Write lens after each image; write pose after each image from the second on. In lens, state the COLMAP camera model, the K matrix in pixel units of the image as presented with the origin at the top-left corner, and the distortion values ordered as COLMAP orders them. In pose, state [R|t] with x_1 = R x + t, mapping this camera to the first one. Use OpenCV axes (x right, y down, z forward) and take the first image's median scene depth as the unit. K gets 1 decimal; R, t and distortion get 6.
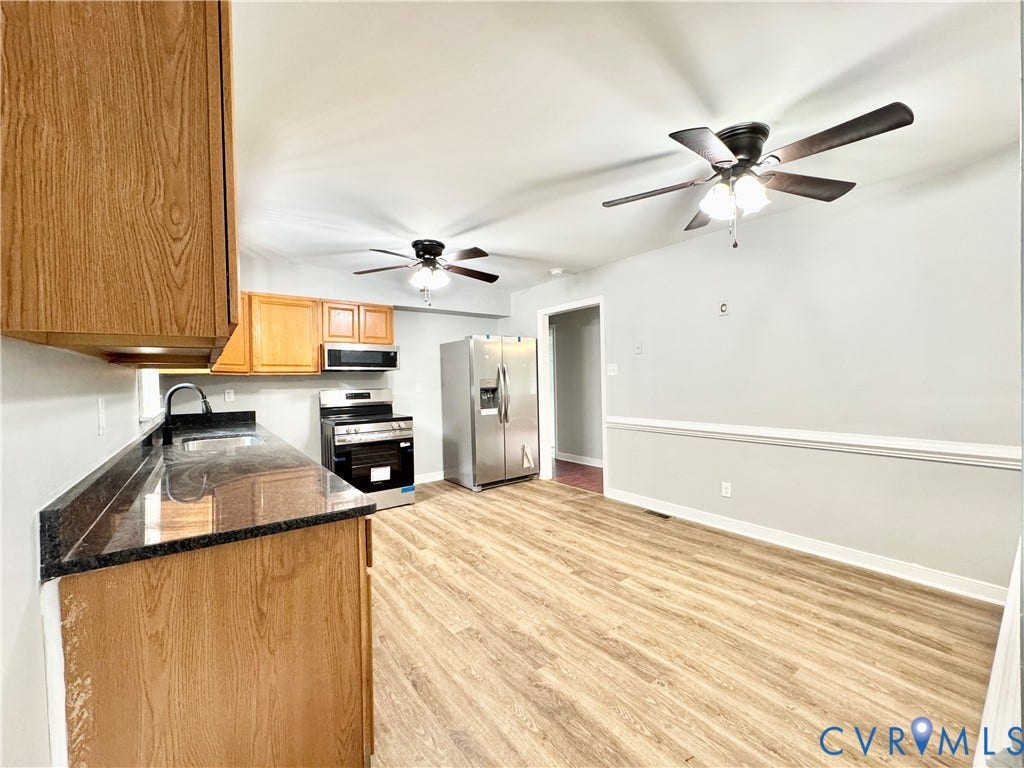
lens RADIAL K [[408.7, 0, 510.8], [0, 408.7, 384.0], [0, 0, 1]] dist [-0.003752, 0.000134]
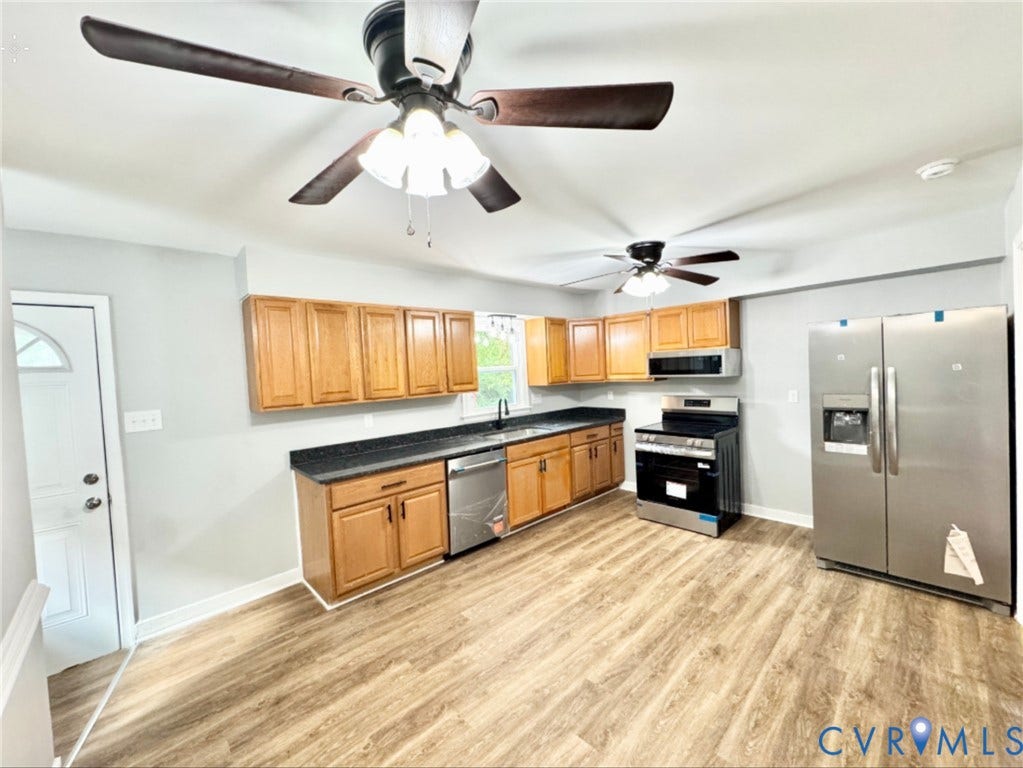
lens RADIAL K [[408.3, 0, 510.3], [0, 408.3, 383.7], [0, 0, 1]] dist [-0.003752, 0.000134]
pose [[0.108908, 0.047584, -0.992912, 0.640634], [0.035313, 0.998038, 0.051703, -0.099315], [0.993424, -0.040693, 0.107014, 0.597706]]
